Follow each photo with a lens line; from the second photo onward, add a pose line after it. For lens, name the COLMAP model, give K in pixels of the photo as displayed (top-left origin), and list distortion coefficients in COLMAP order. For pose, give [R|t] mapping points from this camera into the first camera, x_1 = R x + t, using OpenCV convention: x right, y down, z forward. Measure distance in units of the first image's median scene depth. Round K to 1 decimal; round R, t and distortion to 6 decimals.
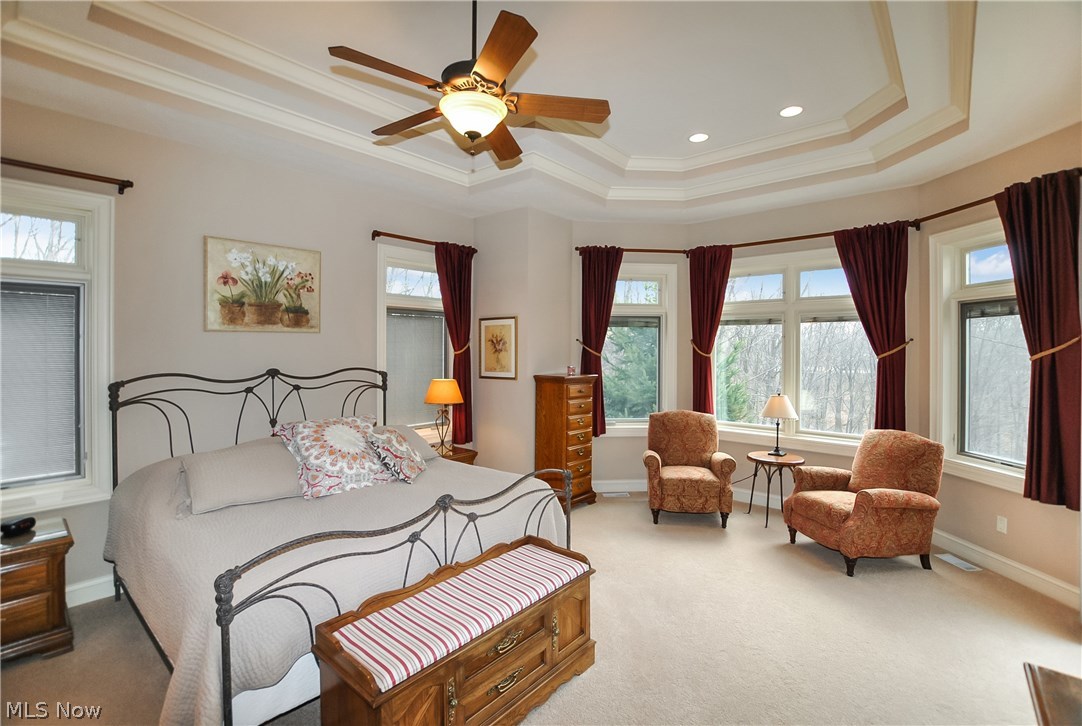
lens RADIAL K [[482.5, 0, 551.9], [0, 482.5, 320.9], [0, 0, 1]] dist [-0.034827, 0.001441]
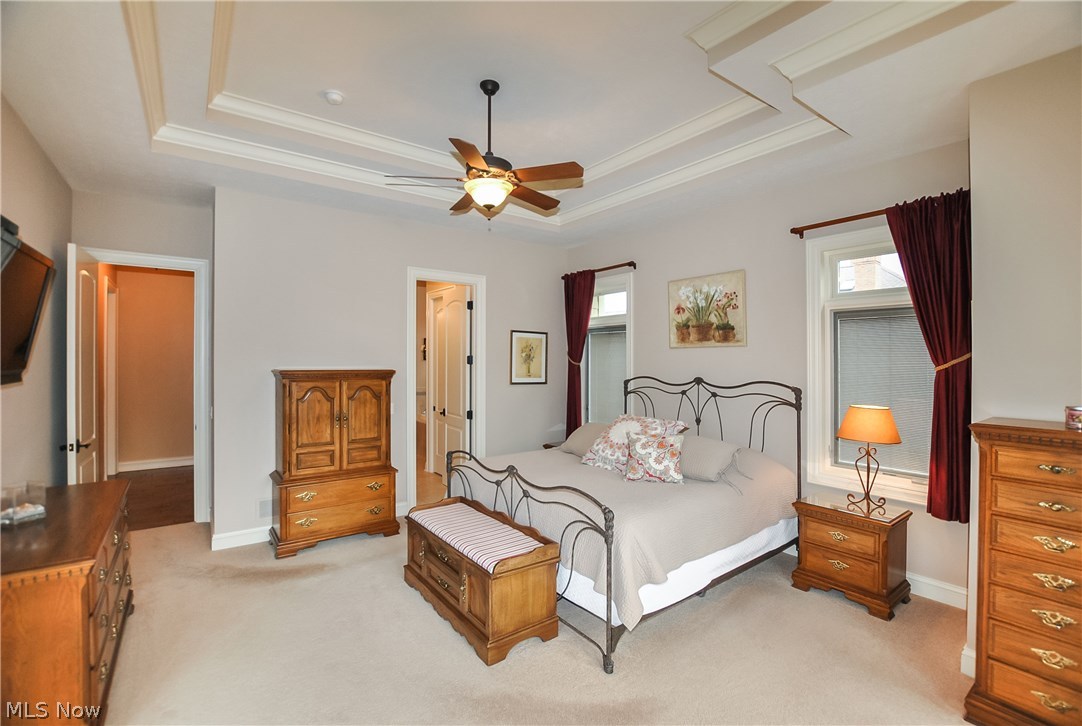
lens RADIAL K [[477.2, 0, 549.3], [0, 477.2, 344.4], [0, 0, 1]] dist [-0.024399, 0.000058]
pose [[-0.212321, -0.027948, -0.976800, 0.678732], [0.050777, 0.997925, -0.039589, 0.043719], [0.975880, -0.058004, -0.210461, 0.863606]]
